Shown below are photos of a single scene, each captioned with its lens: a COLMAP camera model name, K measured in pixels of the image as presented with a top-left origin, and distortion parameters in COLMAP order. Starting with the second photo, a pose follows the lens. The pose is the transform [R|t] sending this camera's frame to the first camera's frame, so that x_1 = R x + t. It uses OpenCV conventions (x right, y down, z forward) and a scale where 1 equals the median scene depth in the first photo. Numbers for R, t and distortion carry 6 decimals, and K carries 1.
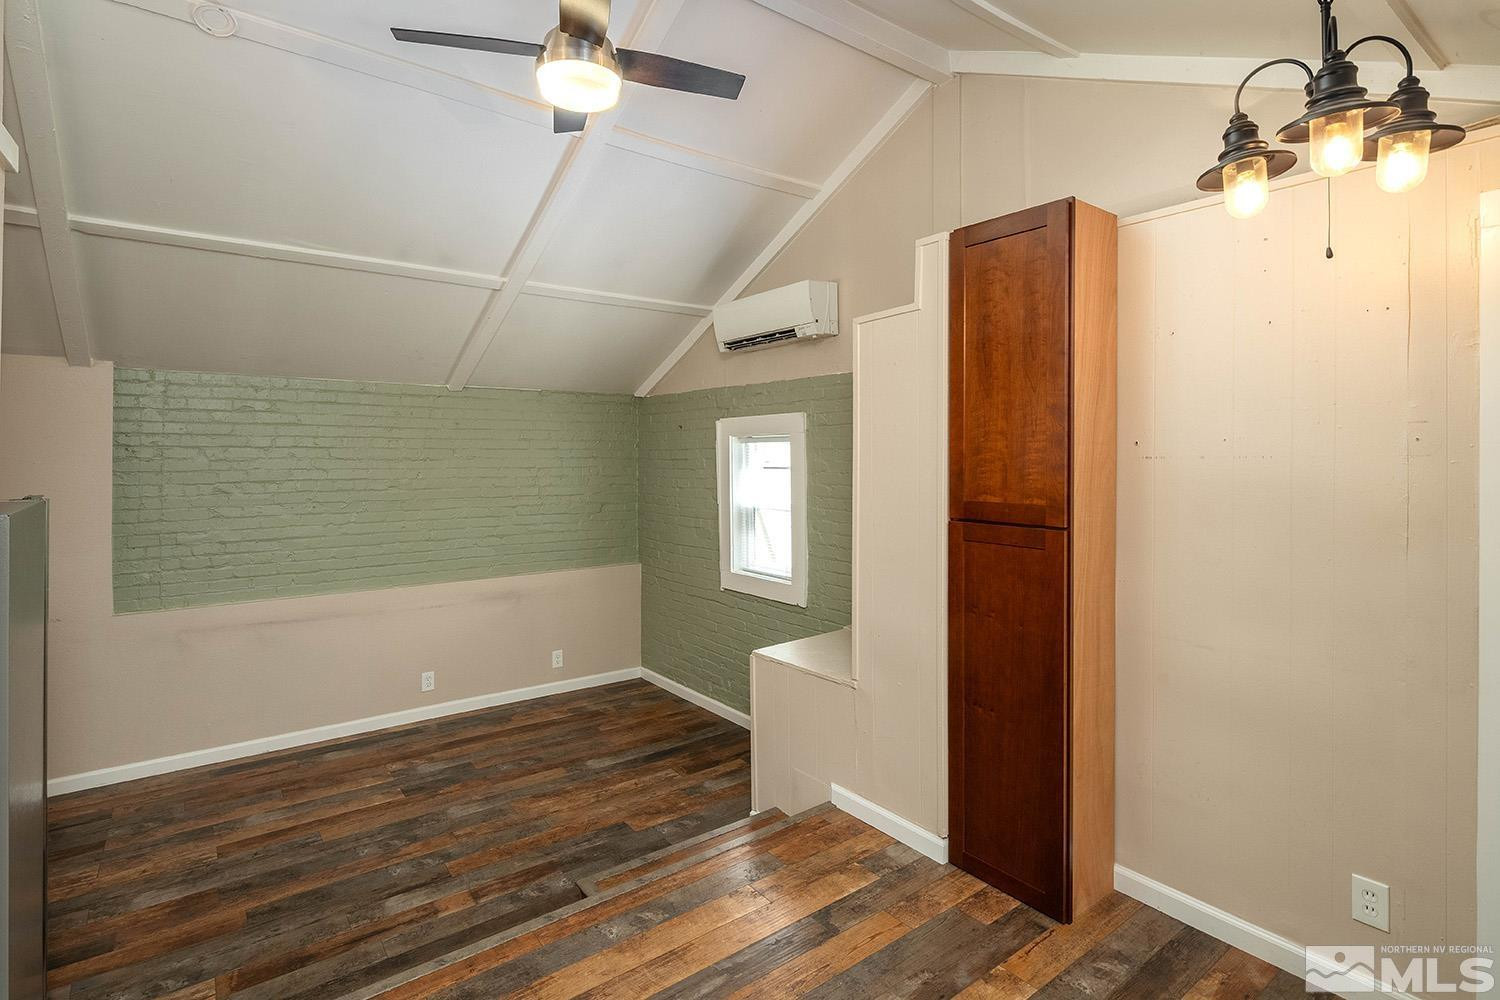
lens RADIAL K [[735.1, 0, 747.4], [0, 735.1, 450.1], [0, 0, 1]] dist [0.003831, -0.002366]
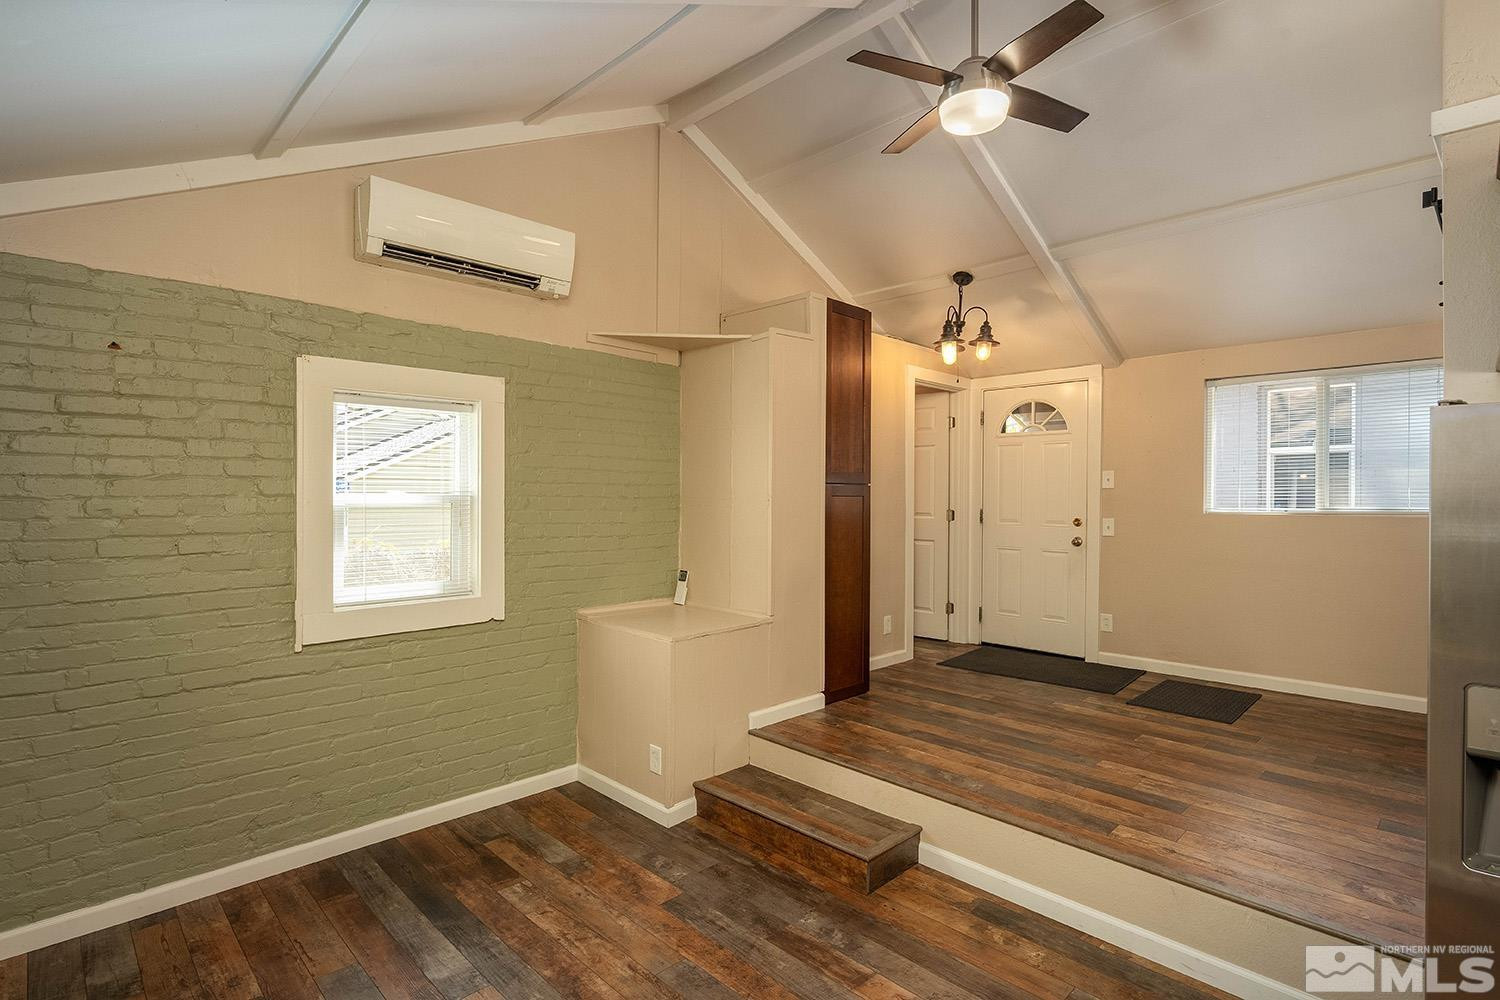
lens RADIAL K [[735.1, 0, 745.9], [0, 735.1, 497.6], [0, 0, 1]] dist [0.003831, -0.002366]
pose [[-0.129897, -0.005177, 0.991514, -0.838379], [-0.010718, 0.999935, 0.003817, 0.081119], [-0.991470, -0.010131, -0.129944, 0.928150]]
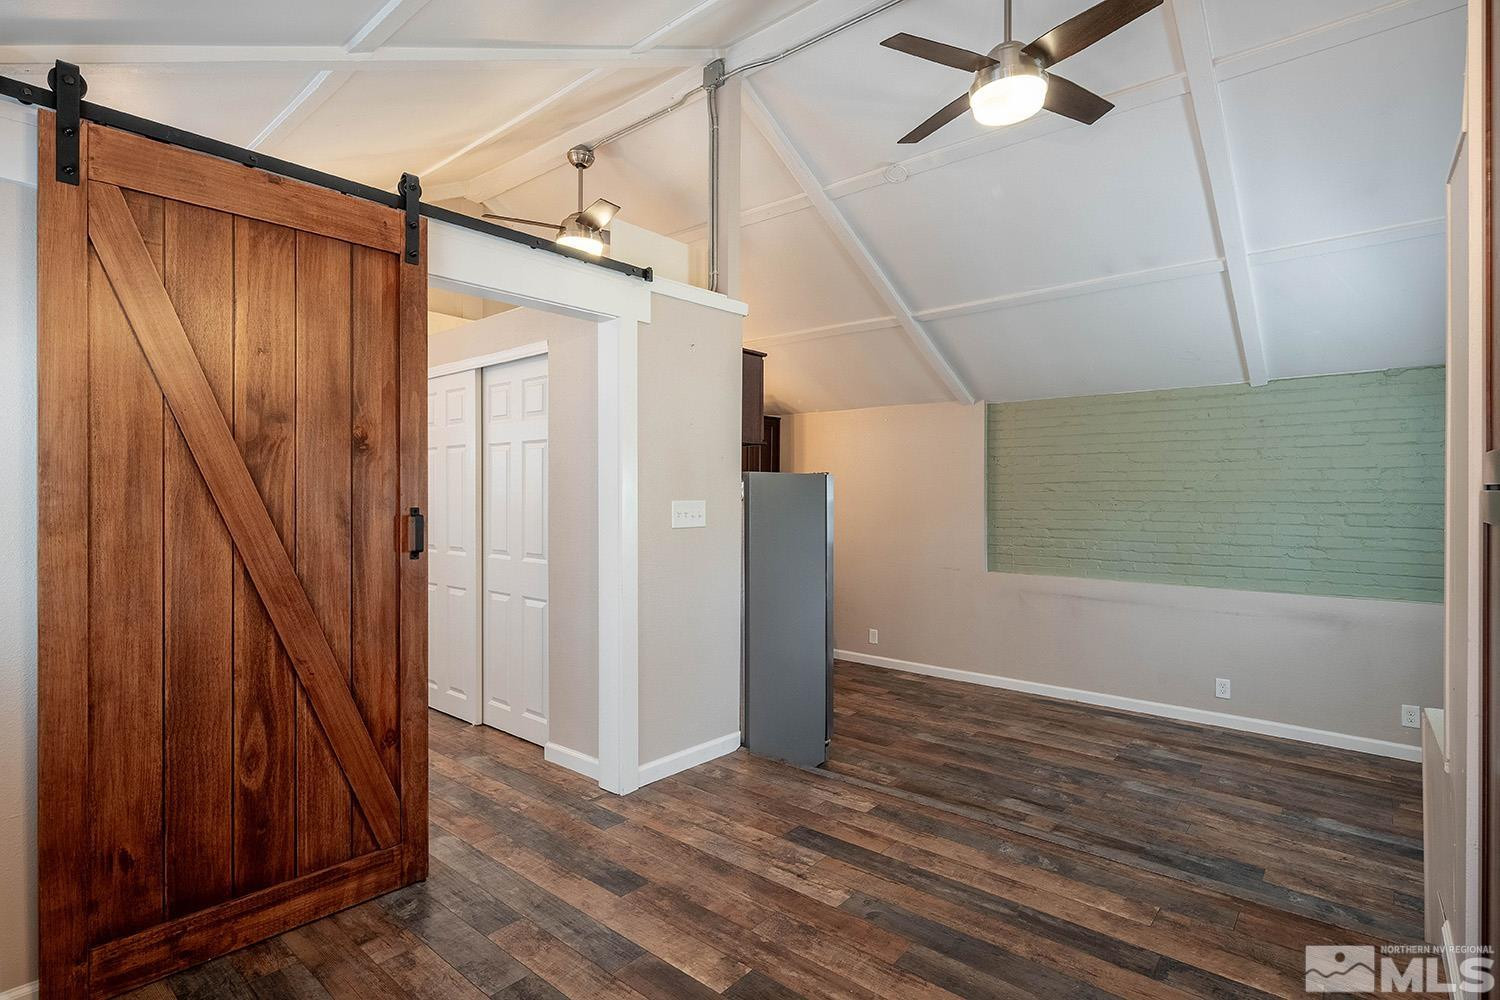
lens RADIAL K [[735.1, 0, 743.0], [0, 735.1, 495.9], [0, 0, 1]] dist [0.003831, -0.002366]
pose [[0.210850, 0.003875, -0.977511, 0.483743], [0.007045, 0.999960, 0.005484, 0.062443], [0.977493, -0.008043, 0.210815, 0.220191]]
